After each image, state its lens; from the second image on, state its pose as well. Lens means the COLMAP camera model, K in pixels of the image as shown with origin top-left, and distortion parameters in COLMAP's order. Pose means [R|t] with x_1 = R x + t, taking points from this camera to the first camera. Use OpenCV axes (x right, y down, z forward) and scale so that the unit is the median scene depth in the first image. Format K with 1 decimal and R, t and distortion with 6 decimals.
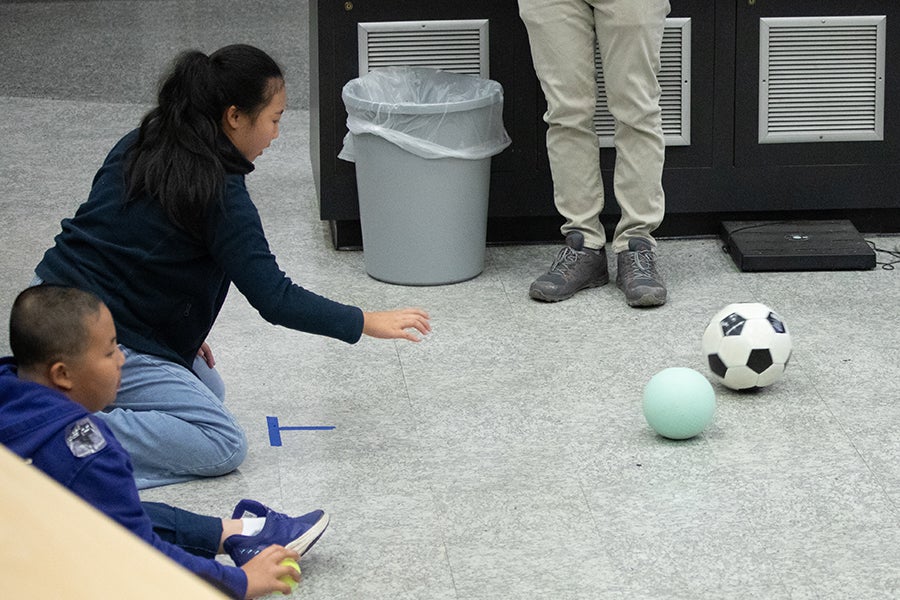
lens RADIAL K [[3370.1, 0, 451.2], [0, 3370.1, 300.0], [0, 0, 1]] dist [0.690031, 0.000000]
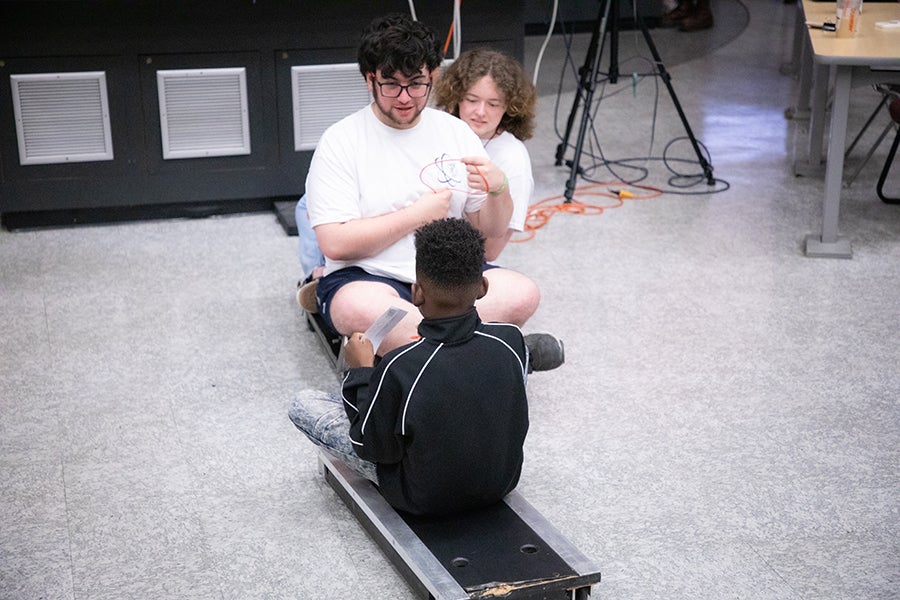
lens RADIAL K [[3370.1, 0, 449.5], [0, 3370.1, 299.4], [0, 0, 1]] dist [0.690031, 0.000000]
pose [[0.988198, -0.044121, 0.146692, -0.049811], [0.045080, 0.998978, -0.003217, 0.021347], [-0.146400, 0.009792, 0.989177, -0.381751]]
